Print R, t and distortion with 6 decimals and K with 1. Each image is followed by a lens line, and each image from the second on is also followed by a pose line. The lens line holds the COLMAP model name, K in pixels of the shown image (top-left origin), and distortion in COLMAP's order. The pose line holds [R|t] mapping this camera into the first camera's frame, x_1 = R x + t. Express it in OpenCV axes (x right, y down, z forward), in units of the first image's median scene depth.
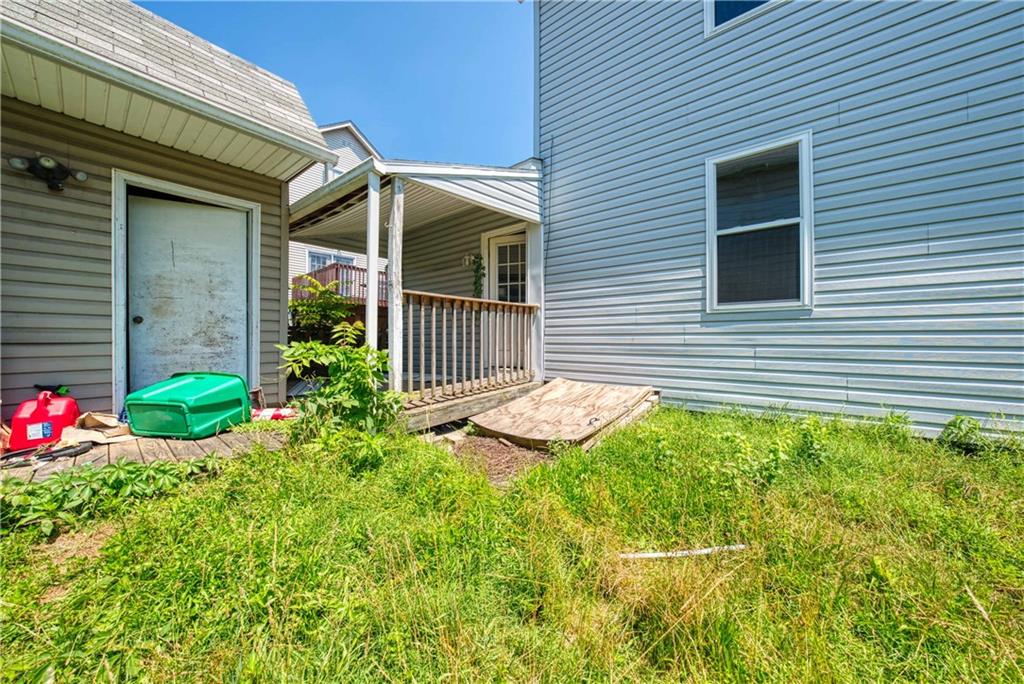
lens RADIAL K [[360.1, 0, 513.3], [0, 360.1, 342.7], [0, 0, 1]] dist [-0.005485, 0.001283]
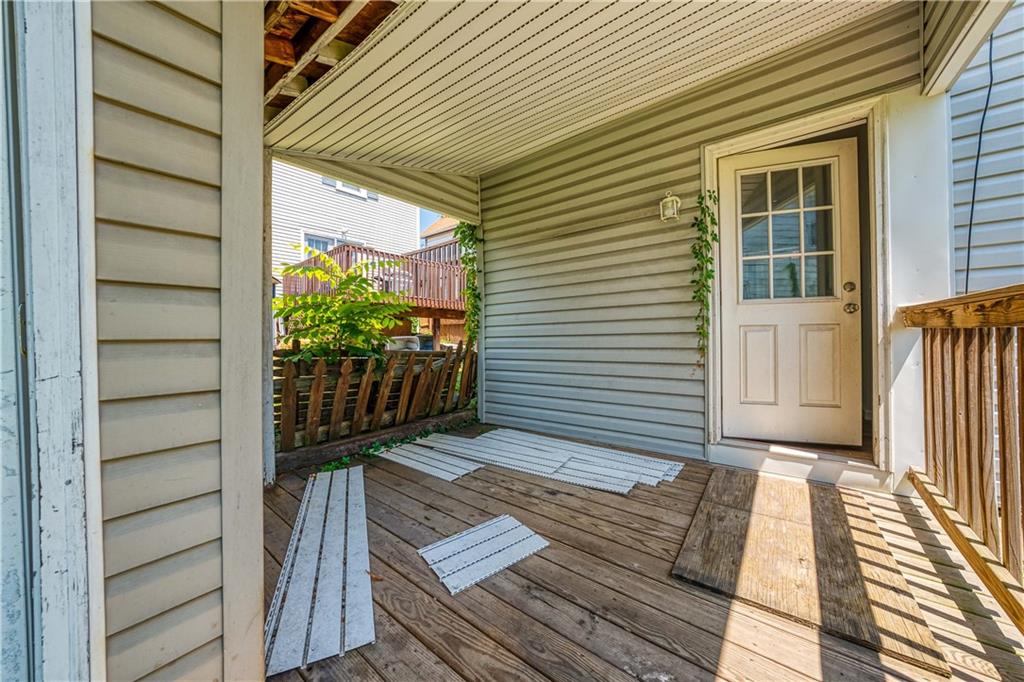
lens RADIAL K [[360.1, 0, 513.3], [0, 360.1, 341.7], [0, 0, 1]] dist [-0.005485, 0.001283]
pose [[0.999846, -0.007577, 0.015799, -0.335593], [0.007486, 0.999955, 0.005813, -0.062485], [-0.015843, -0.005694, 0.999858, 0.549213]]
